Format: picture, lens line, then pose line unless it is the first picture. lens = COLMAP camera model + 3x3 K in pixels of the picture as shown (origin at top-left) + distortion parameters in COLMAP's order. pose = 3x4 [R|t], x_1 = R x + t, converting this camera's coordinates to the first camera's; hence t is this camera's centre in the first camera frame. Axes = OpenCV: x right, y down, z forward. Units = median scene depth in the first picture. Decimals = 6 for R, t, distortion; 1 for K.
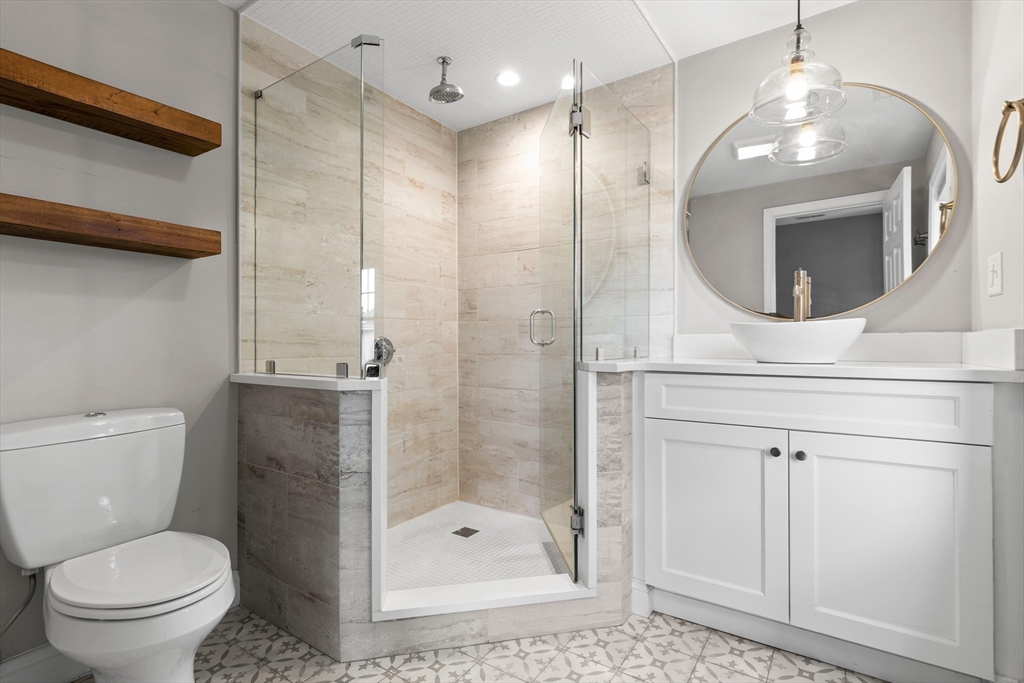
lens RADIAL K [[484.3, 0, 512.0], [0, 484.3, 341.5], [0, 0, 1]] dist [-0.002985, -0.001428]
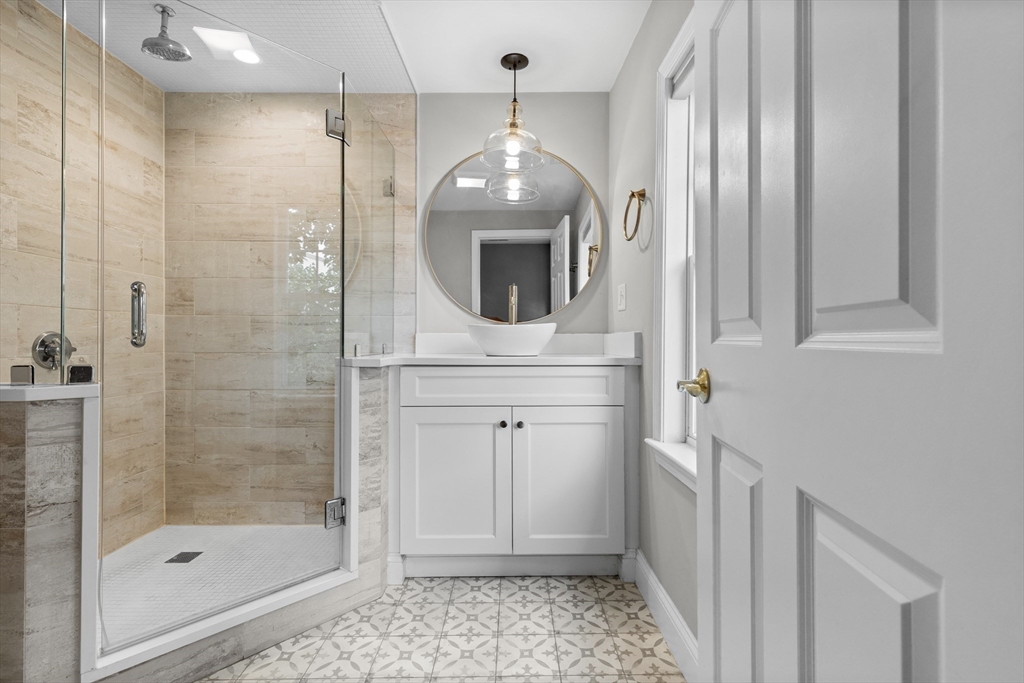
lens RADIAL K [[462.6, 0, 517.5], [0, 462.6, 337.9], [0, 0, 1]] dist [0.002899, -0.000612]
pose [[0.821854, 0.006020, 0.569666, -0.113360], [-0.003998, 0.999980, -0.004801, 0.001538], [-0.569684, 0.001668, 0.821862, -0.038338]]
